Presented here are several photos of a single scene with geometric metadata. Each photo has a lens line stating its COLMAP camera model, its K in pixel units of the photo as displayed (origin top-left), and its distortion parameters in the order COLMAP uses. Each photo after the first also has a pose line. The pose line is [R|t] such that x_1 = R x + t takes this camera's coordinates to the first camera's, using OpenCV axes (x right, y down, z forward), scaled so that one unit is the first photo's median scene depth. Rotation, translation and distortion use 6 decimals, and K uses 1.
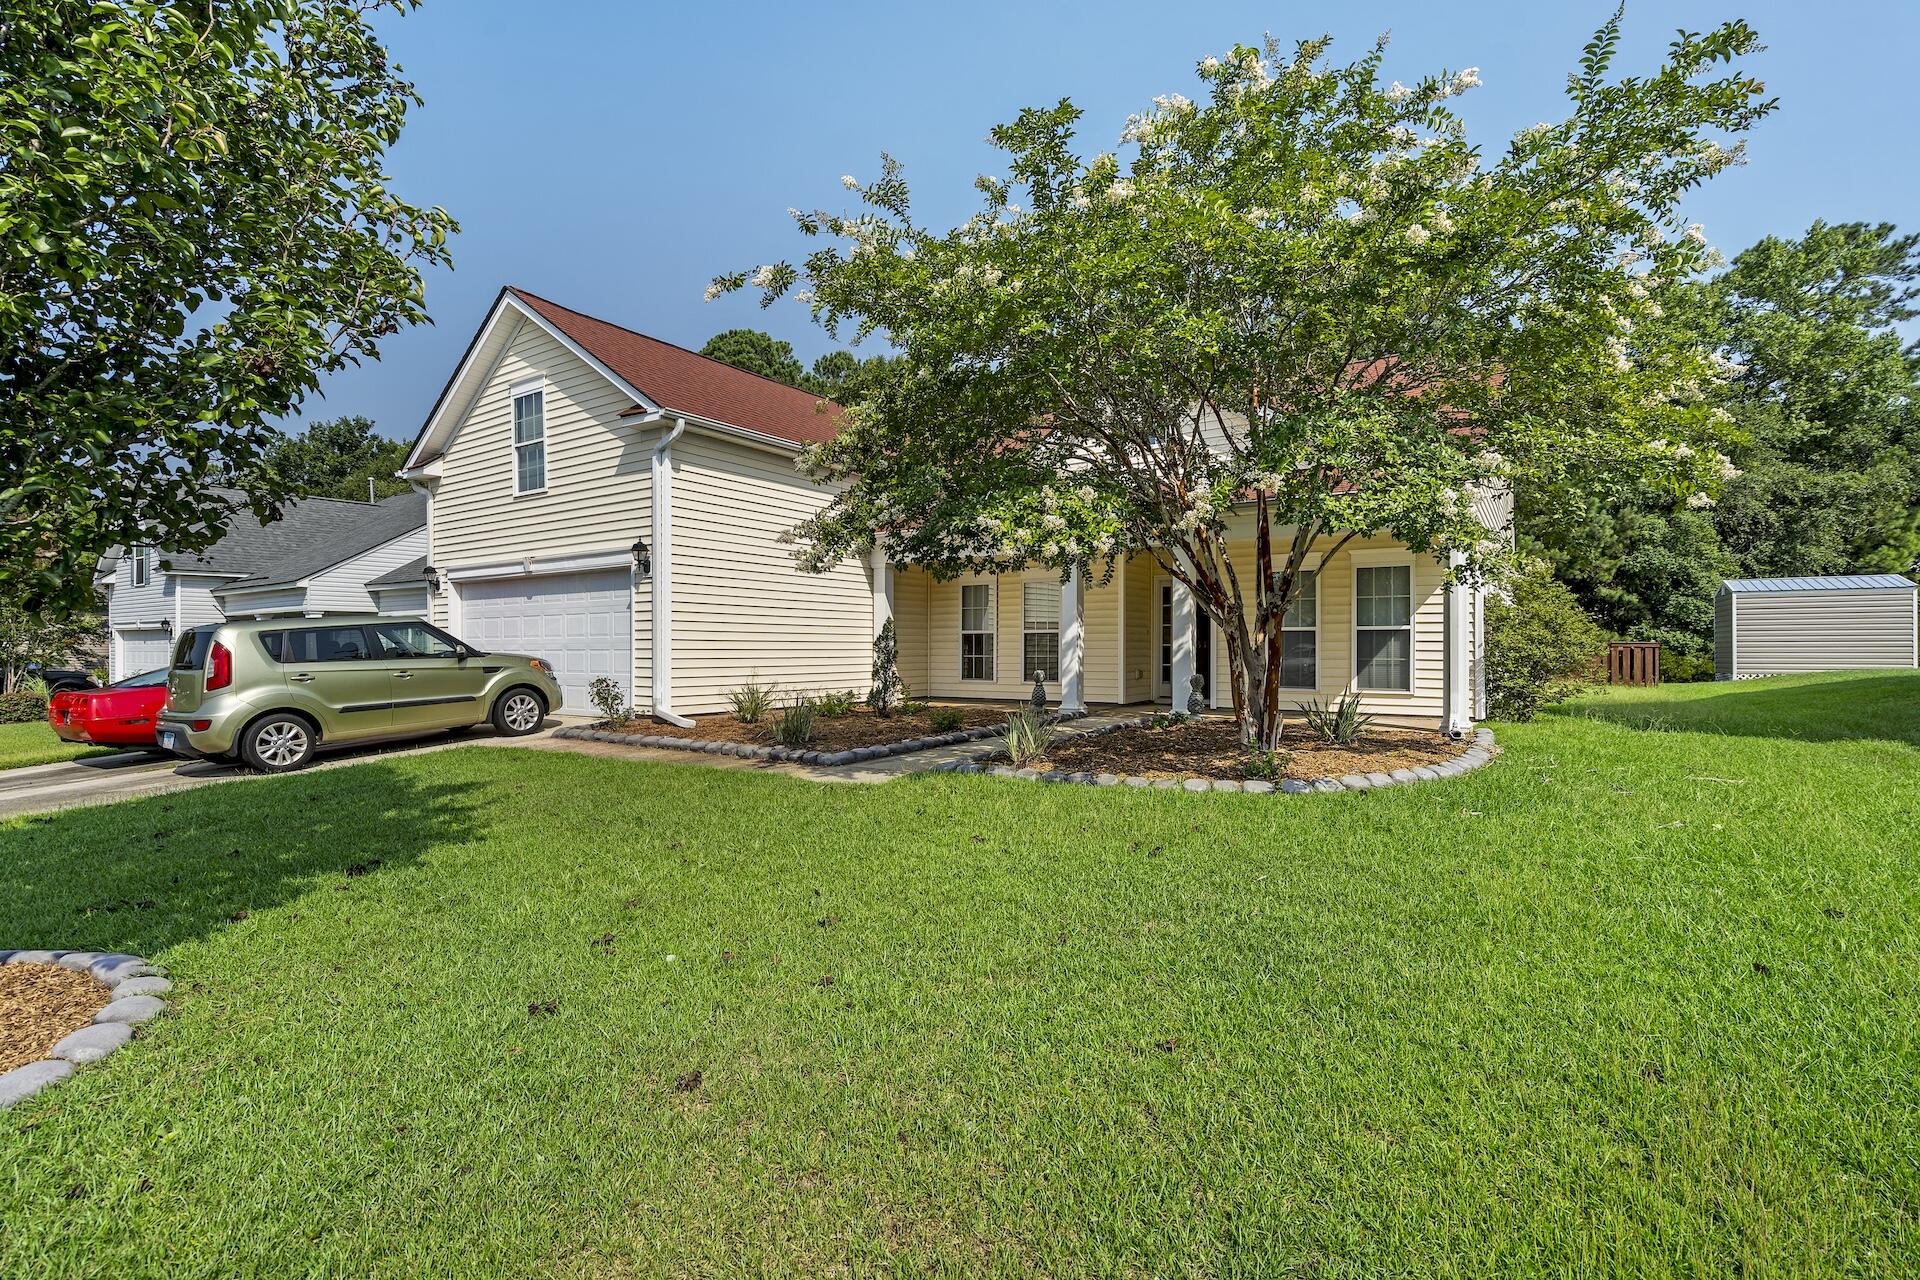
lens RADIAL K [[873.5, 0, 956.7], [0, 873.5, 646.6], [0, 0, 1]] dist [-0.002136, 0.000429]
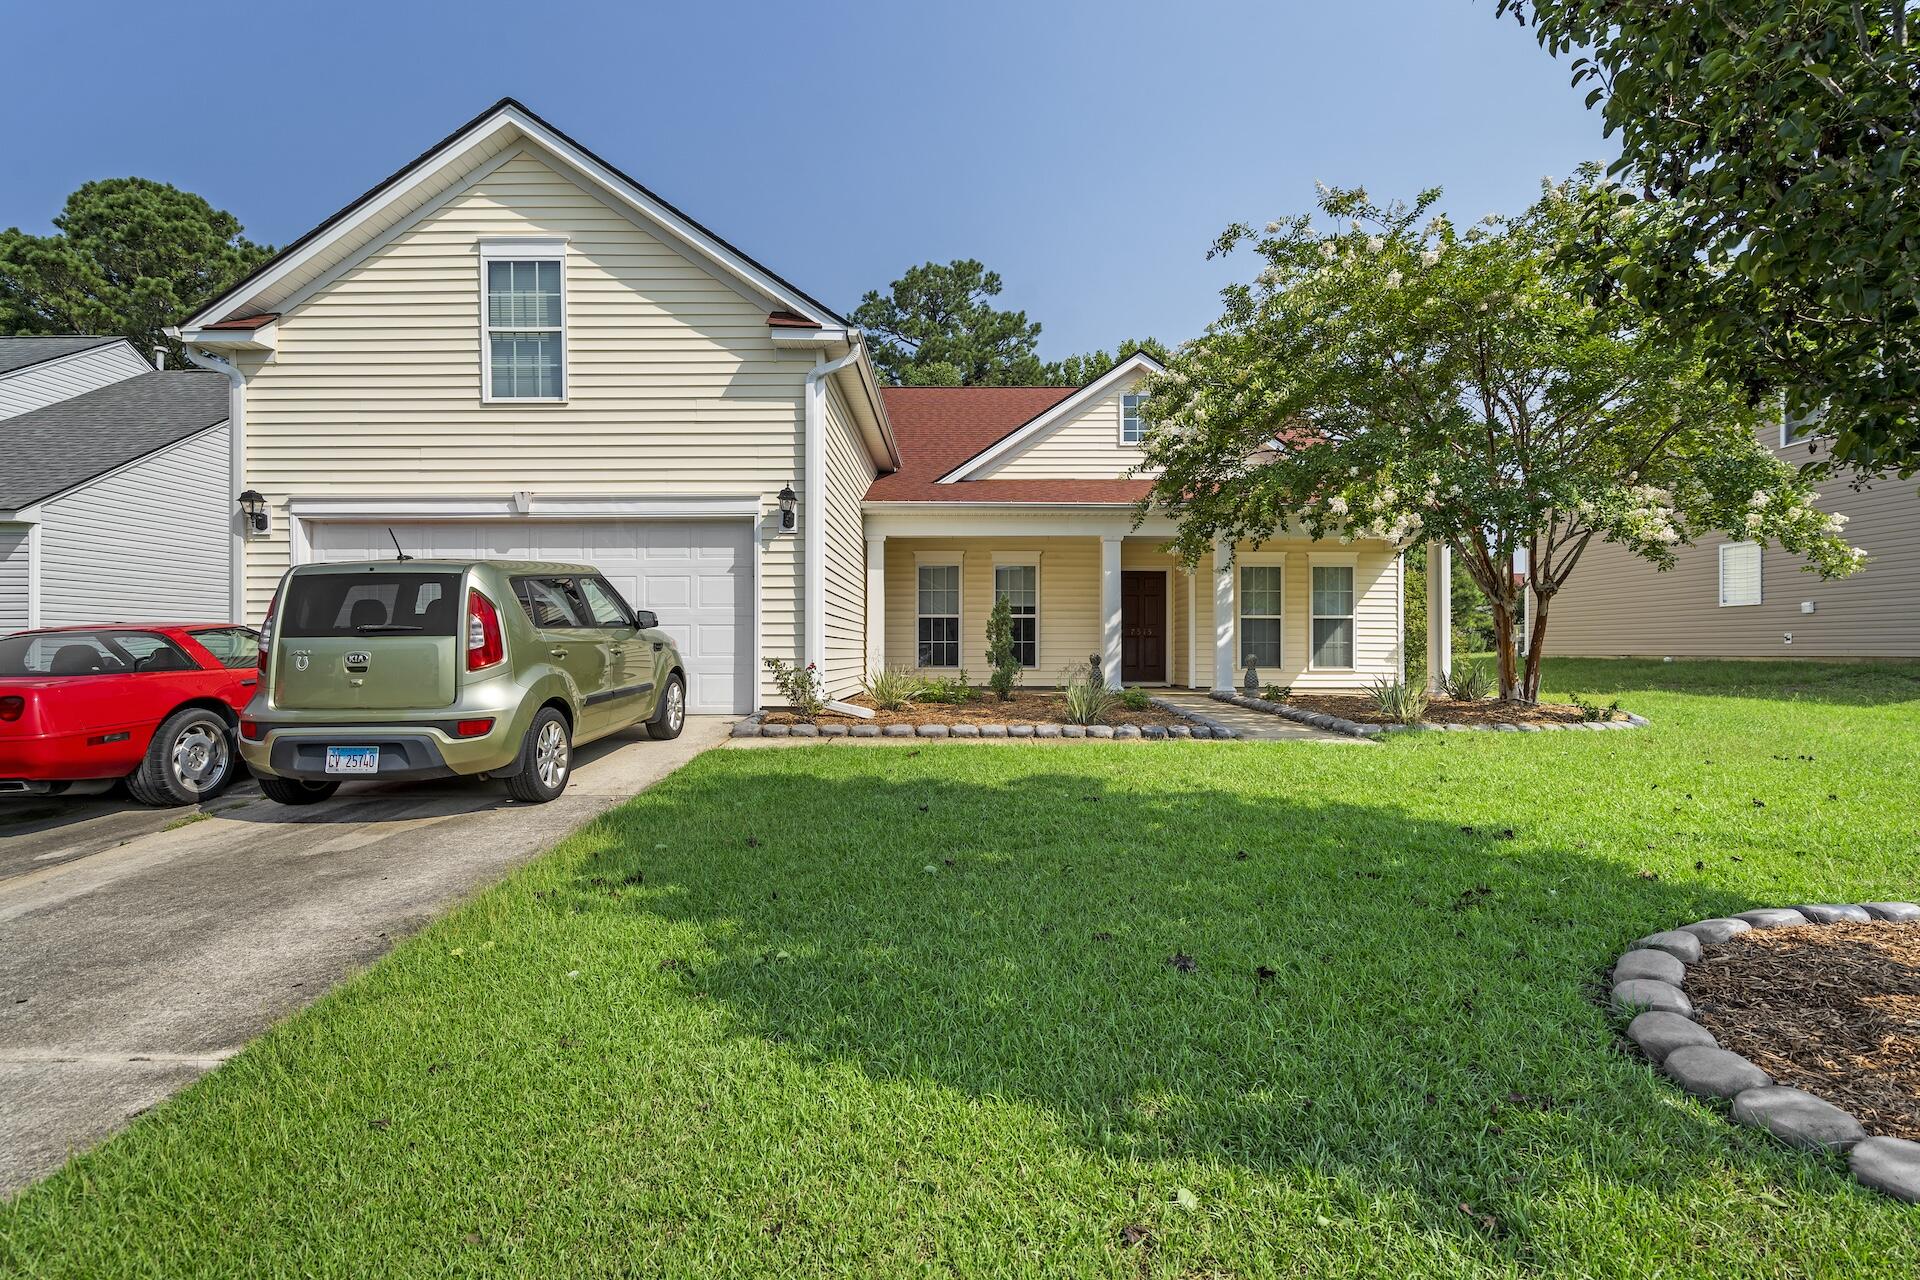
lens RADIAL K [[908.2, 0, 961.9], [0, 908.2, 645.4], [0, 0, 1]] dist [0.002968, 0.000773]
pose [[0.837850, 0.004007, 0.545885, -0.633456], [-0.003233, 0.999992, -0.002378, 0.022710], [-0.545891, 0.000228, 0.837856, 0.208145]]
